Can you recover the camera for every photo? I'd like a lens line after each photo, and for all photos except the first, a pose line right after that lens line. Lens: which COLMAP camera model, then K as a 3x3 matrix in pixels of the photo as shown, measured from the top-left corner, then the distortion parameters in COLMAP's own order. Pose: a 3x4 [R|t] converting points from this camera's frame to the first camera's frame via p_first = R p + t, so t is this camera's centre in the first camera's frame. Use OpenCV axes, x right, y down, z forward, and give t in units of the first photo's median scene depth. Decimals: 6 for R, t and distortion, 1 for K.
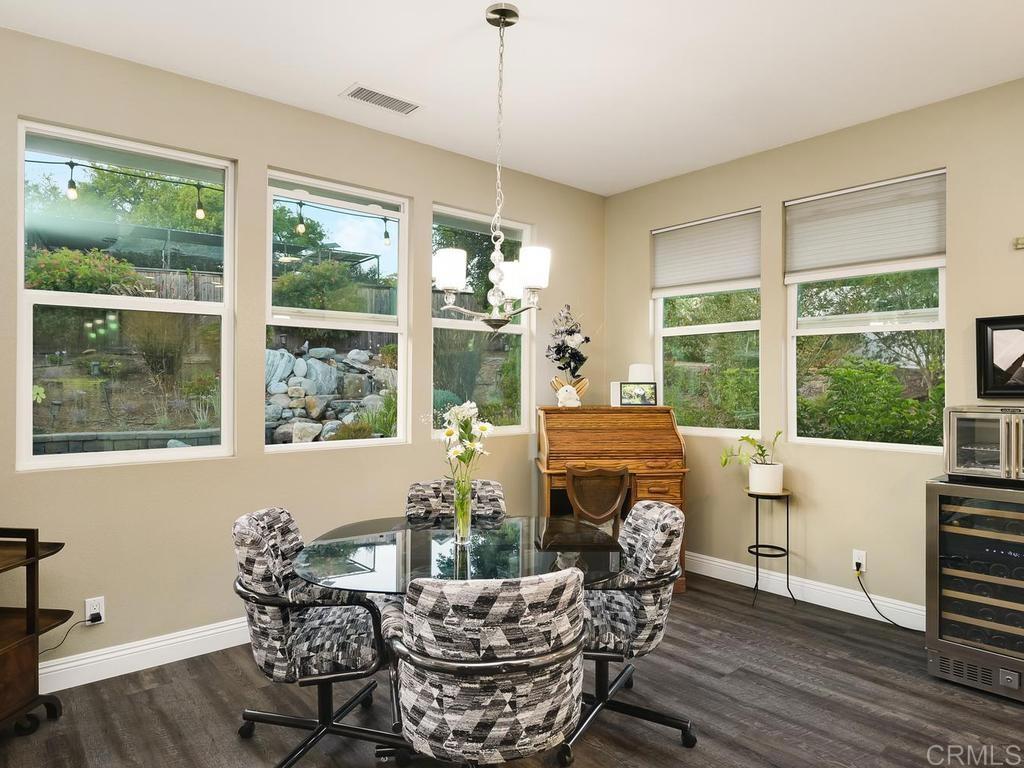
lens RADIAL K [[617.3, 0, 512.0], [0, 617.3, 384.0], [0, 0, 1]] dist [-0.002147, -0.000120]
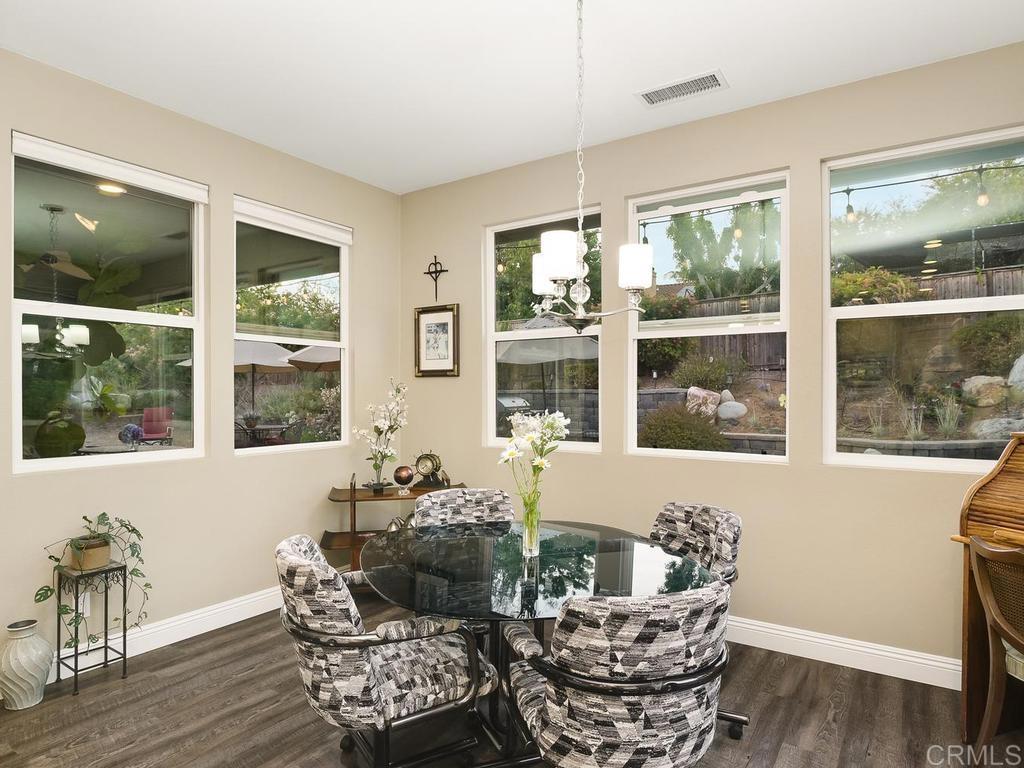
lens RADIAL K [[598.7, 0, 507.6], [0, 598.7, 389.2], [0, 0, 1]] dist [-0.000875, 0.001328]
pose [[0.309376, 0.000966, -0.950939, 0.604446], [-0.002920, 0.999996, 0.000065, -0.004048], [0.950935, 0.002757, 0.309378, 0.493290]]
